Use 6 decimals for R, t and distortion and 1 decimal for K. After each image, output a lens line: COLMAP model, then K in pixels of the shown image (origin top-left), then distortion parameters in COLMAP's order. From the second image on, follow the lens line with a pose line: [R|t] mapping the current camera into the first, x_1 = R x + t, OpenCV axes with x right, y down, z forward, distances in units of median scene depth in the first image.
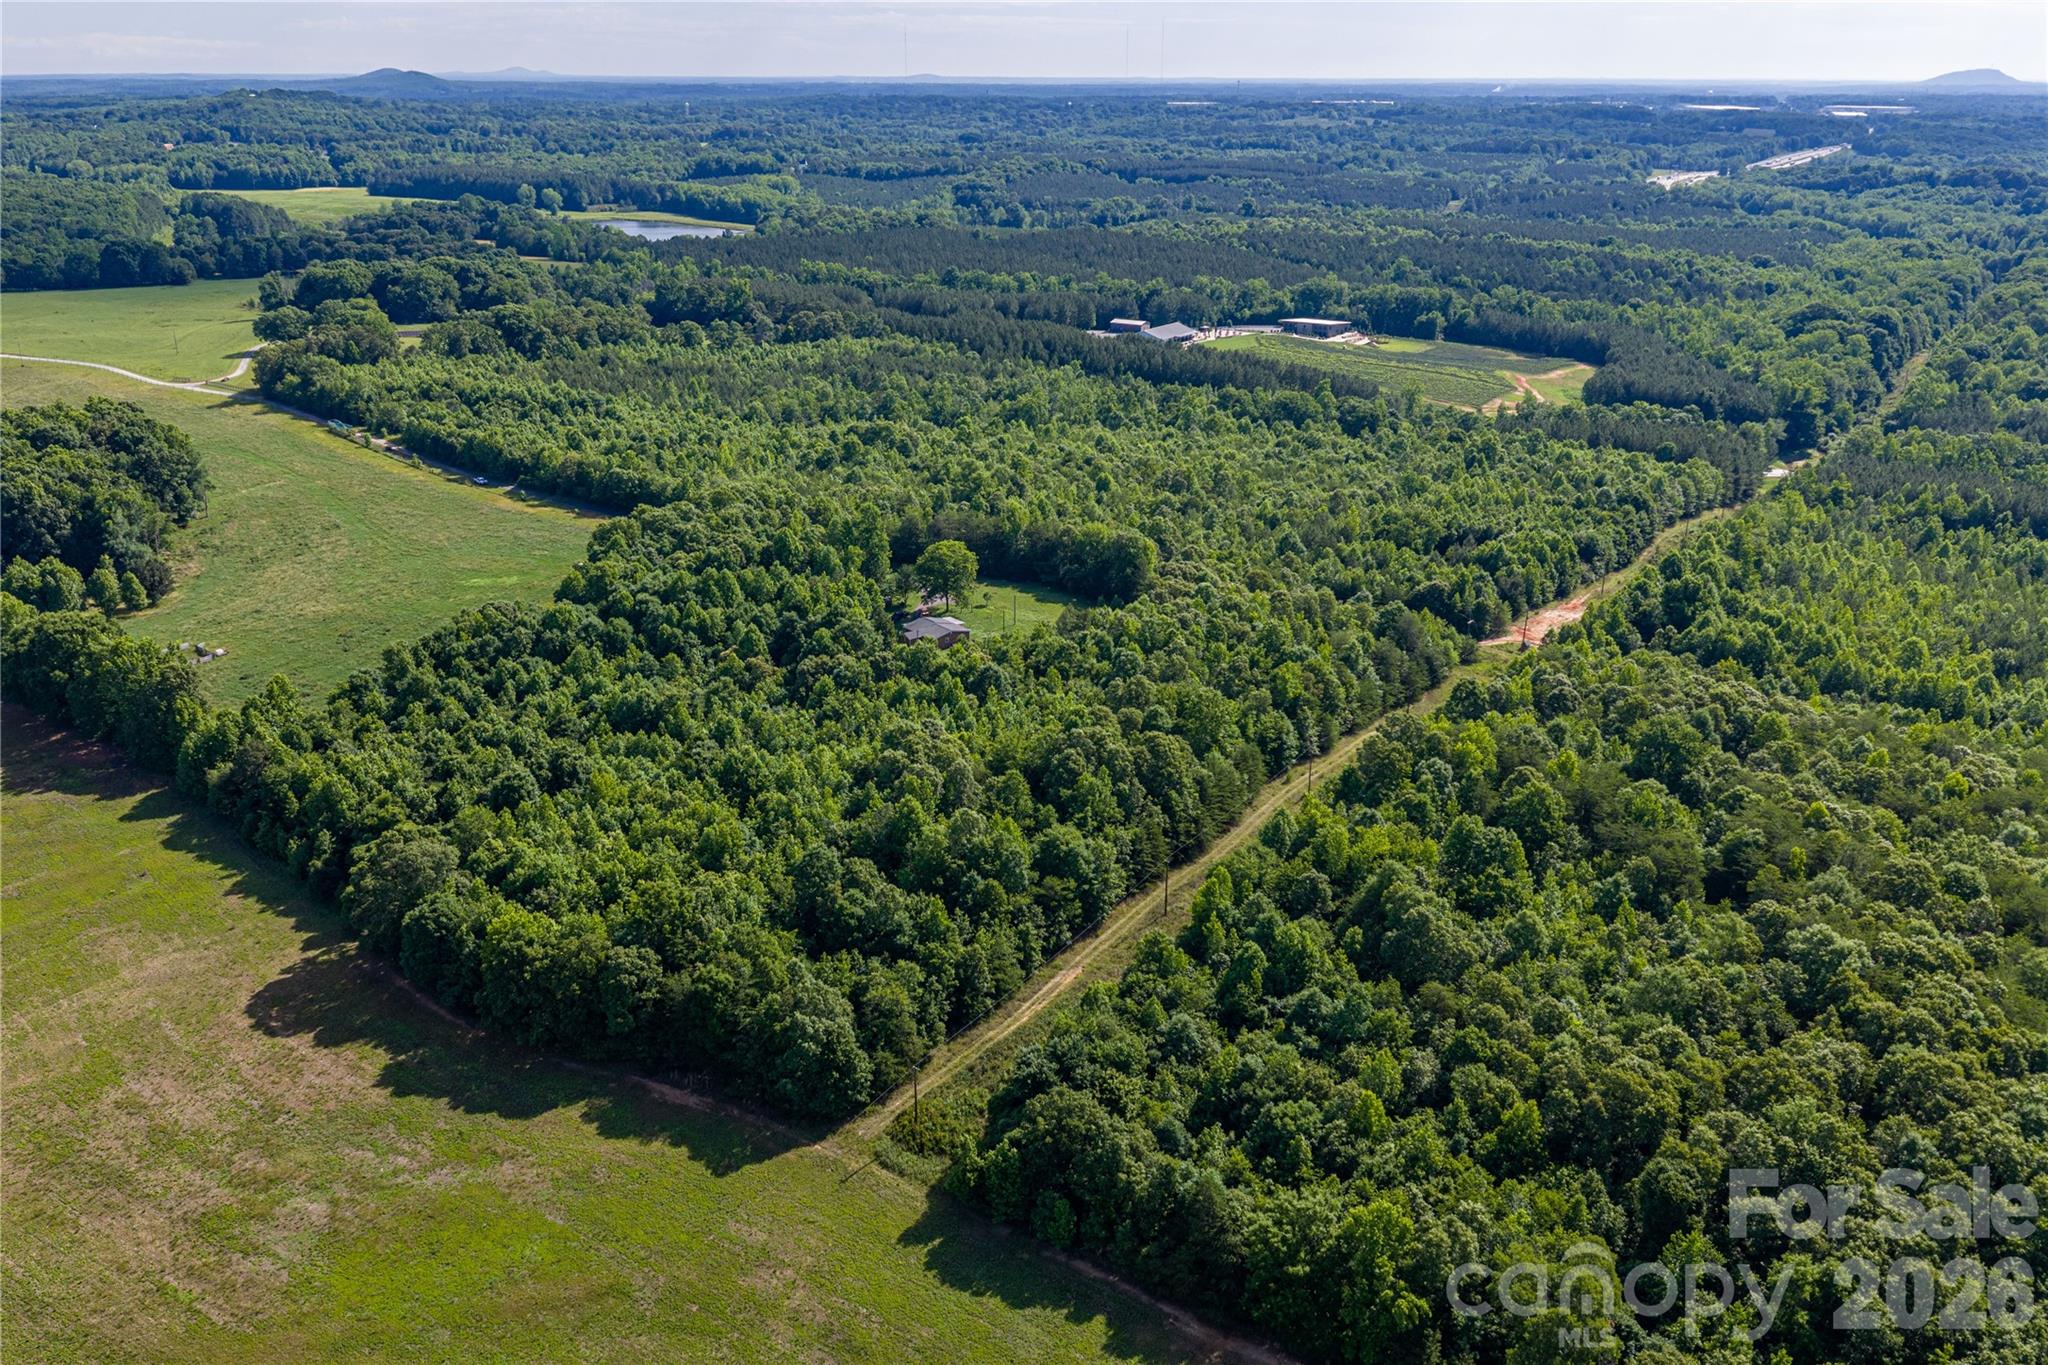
lens RADIAL K [[1685.2, 0, 1029.3], [0, 1685.2, 678.8], [0, 0, 1]] dist [0.024450, -0.032104]
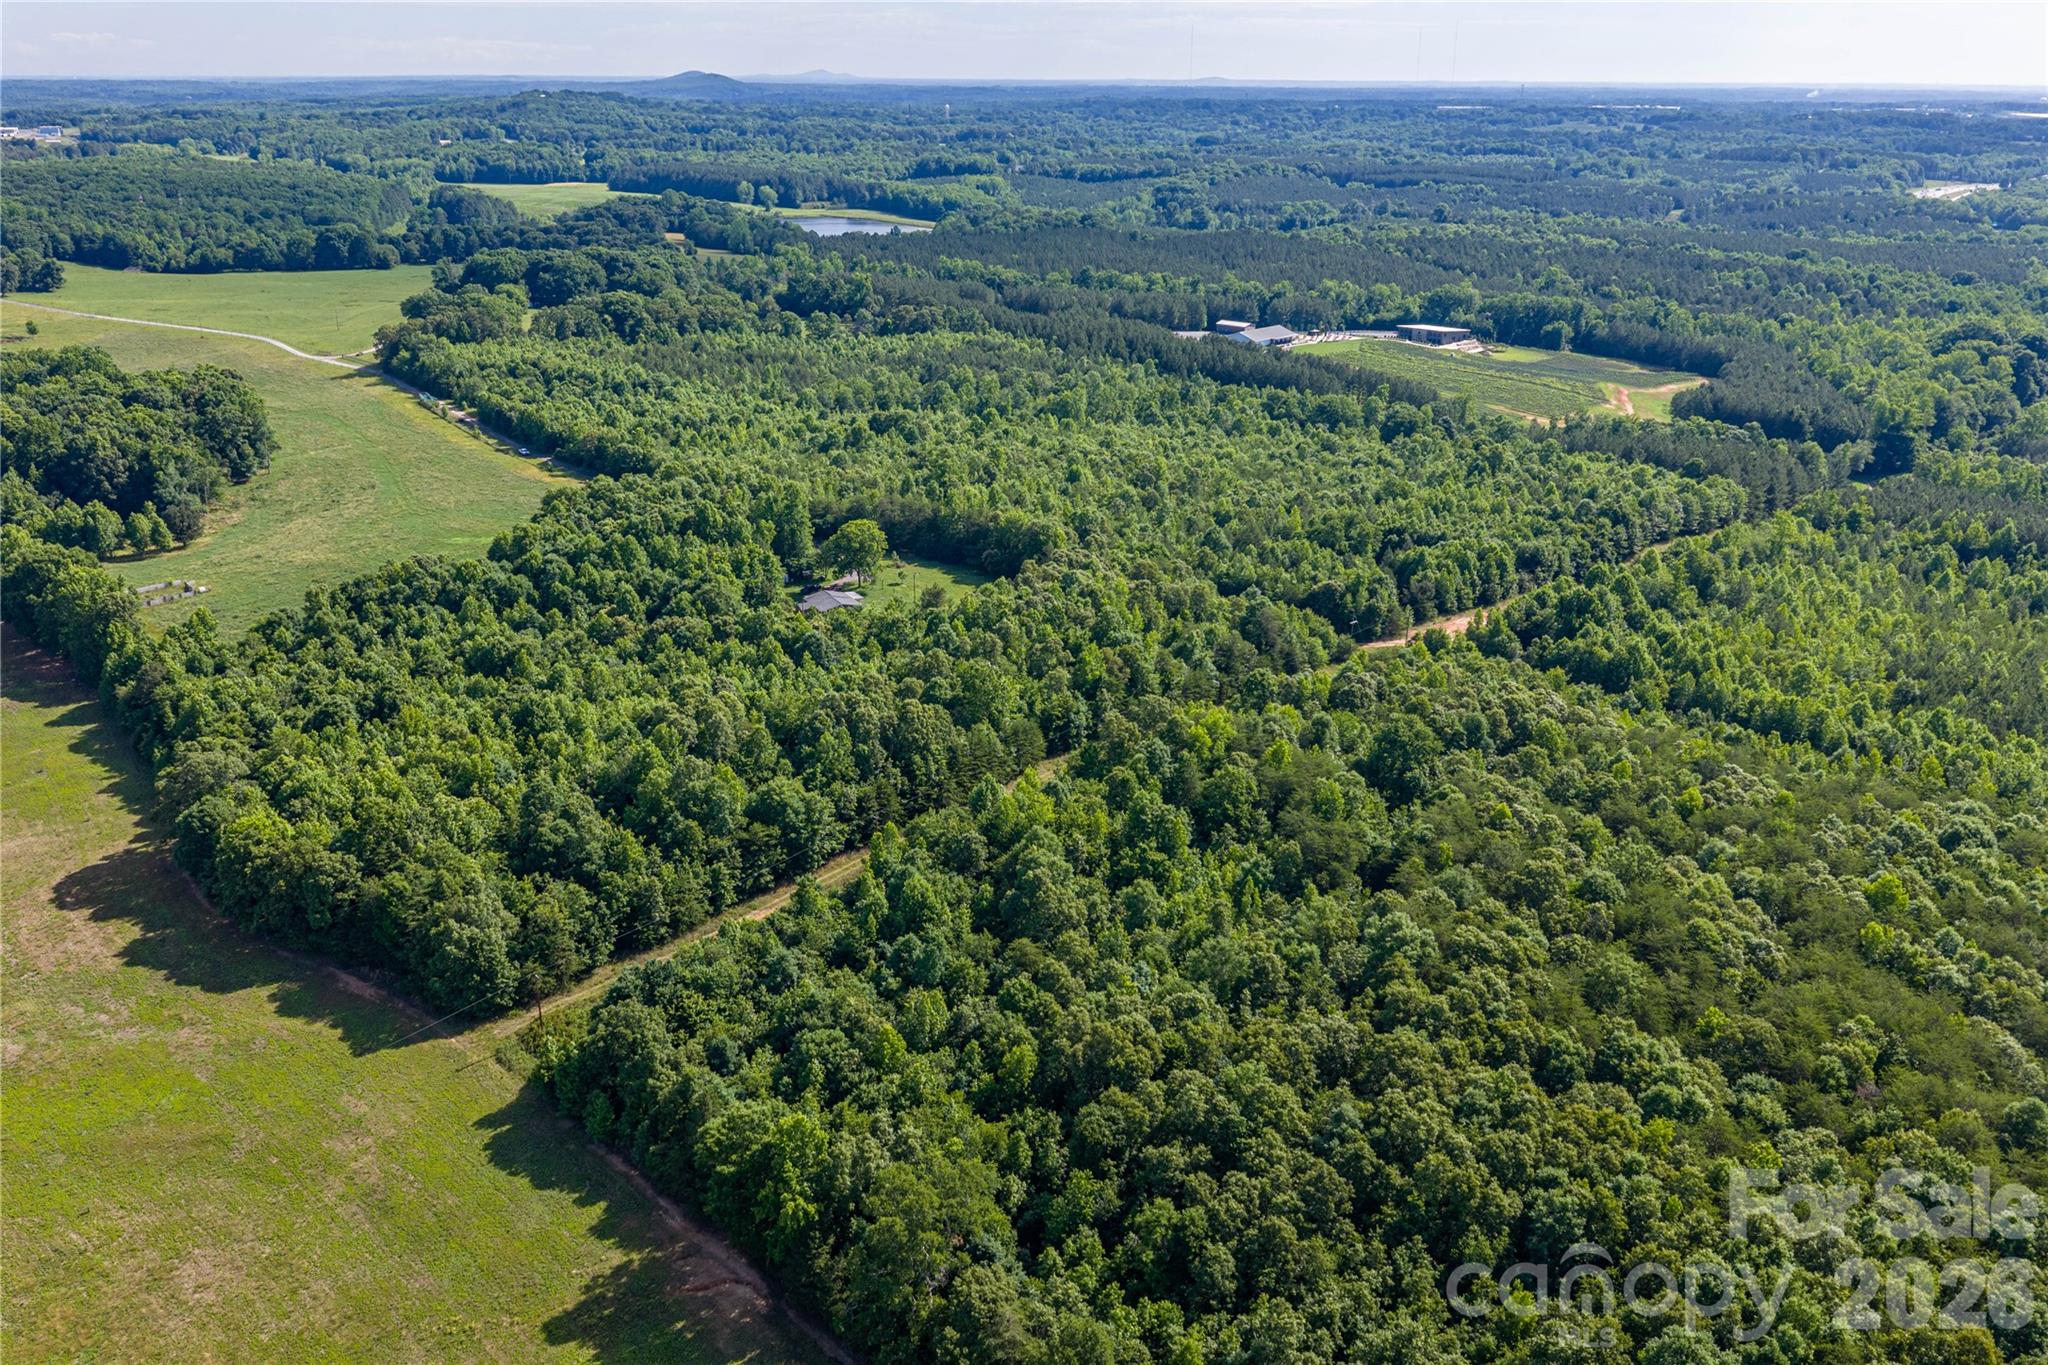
lens RADIAL K [[1685.2, 0, 1029.3], [0, 1685.2, 678.8], [0, 0, 1]] dist [0.024450, -0.032104]
pose [[0.986529, 0.057396, -0.153186, 0.258559], [-0.057643, 0.998333, 0.002833, 0.009351], [0.153093, 0.006035, 0.988193, -0.027214]]
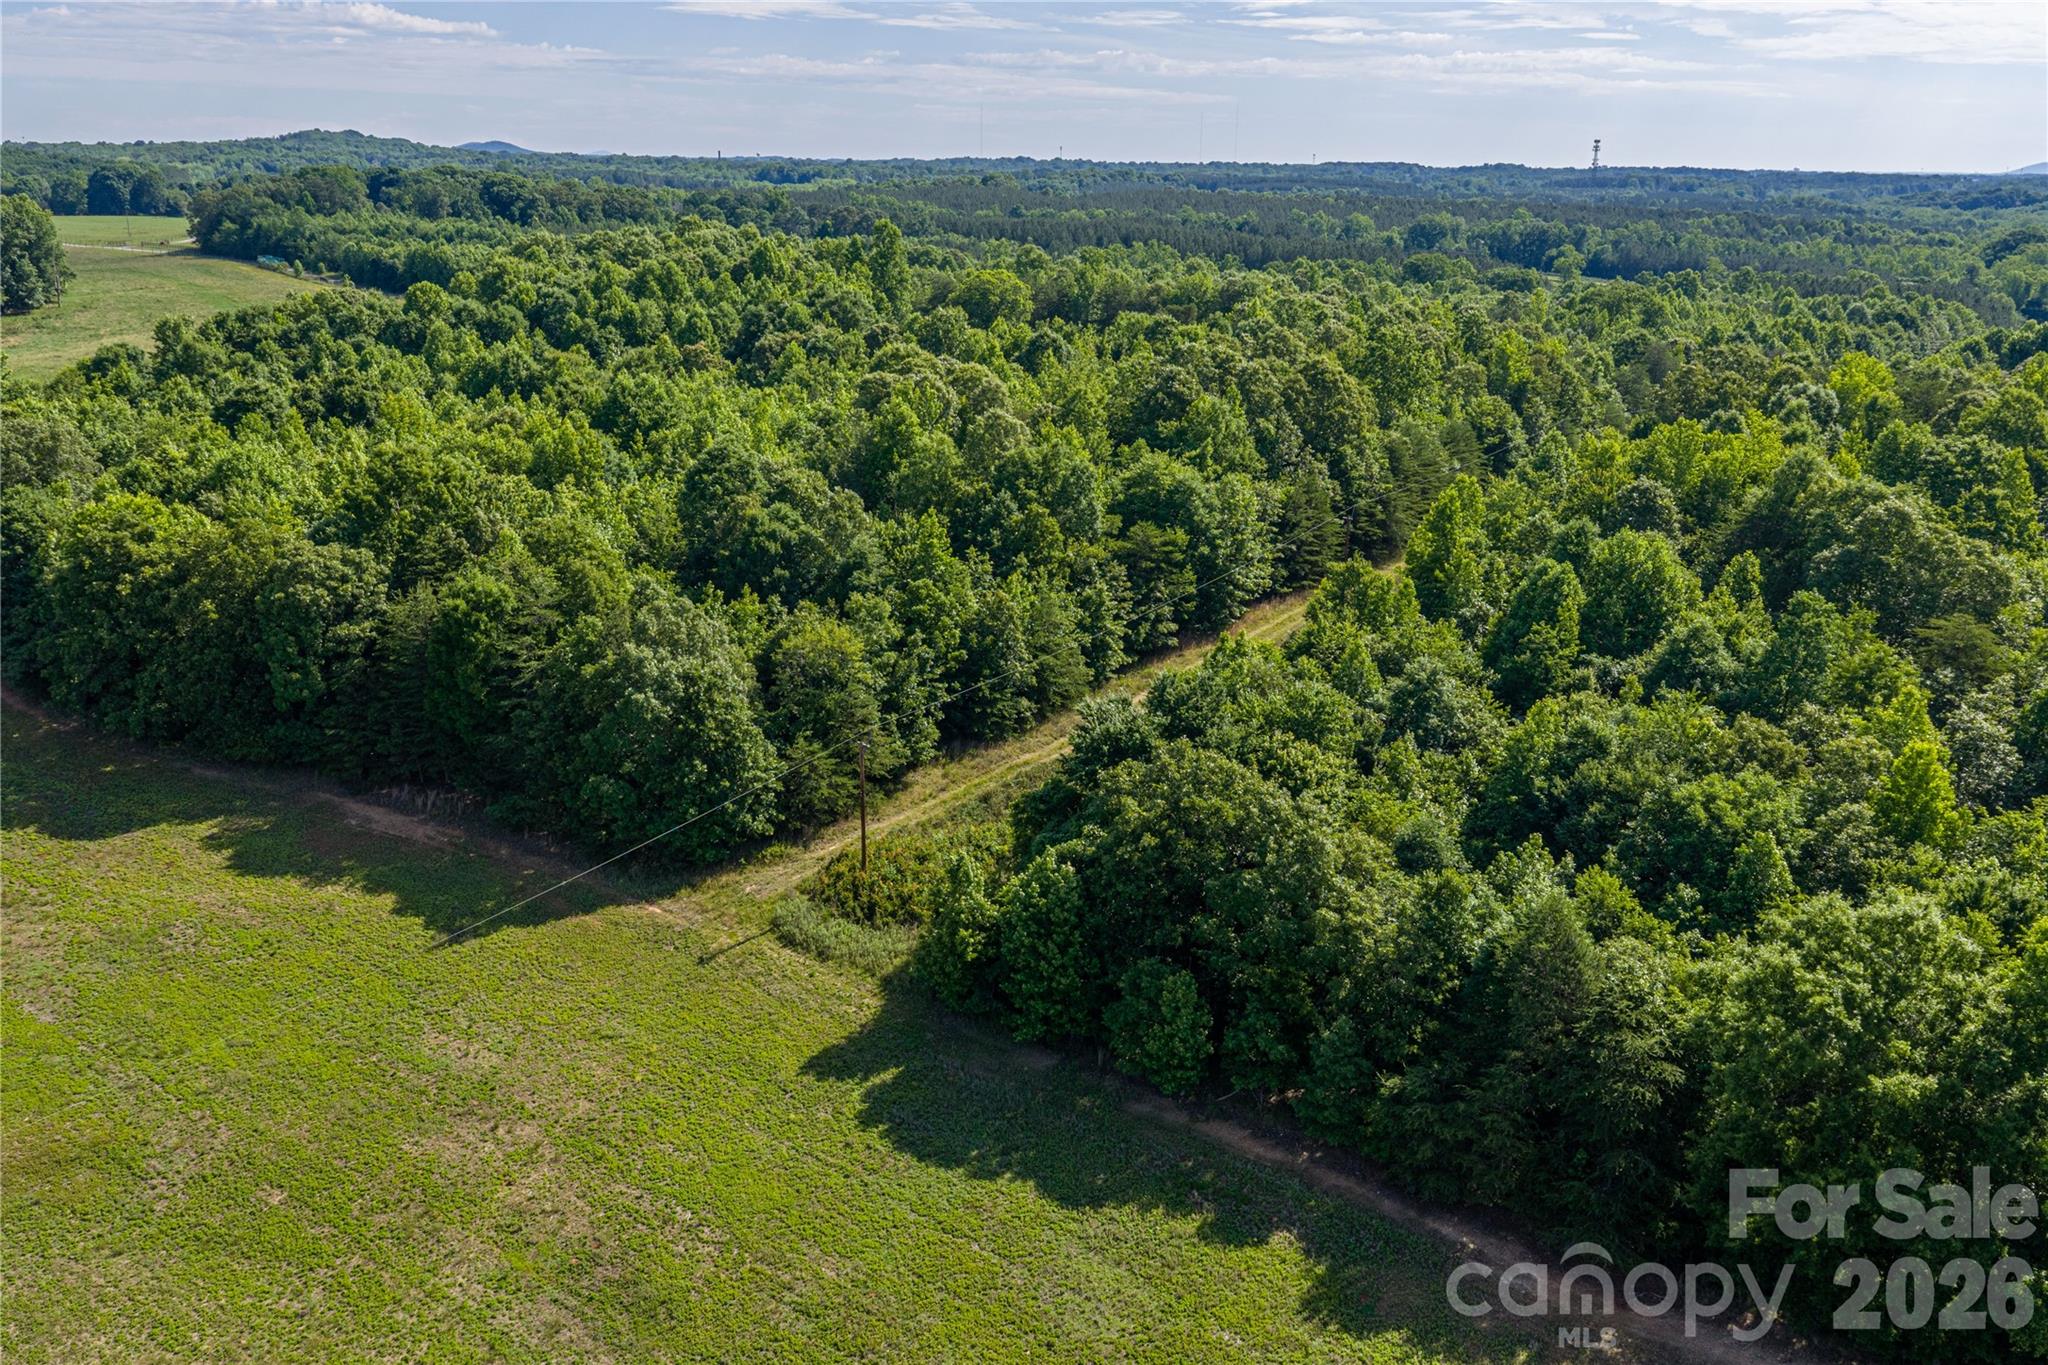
lens RADIAL K [[1685.2, 0, 1029.3], [0, 1685.2, 678.8], [0, 0, 1]] dist [0.024450, -0.032104]
pose [[0.999078, 0.021103, -0.037392, -0.002167], [-0.022937, 0.998520, -0.049309, 0.148651], [0.036296, 0.050121, 0.998083, 0.334735]]
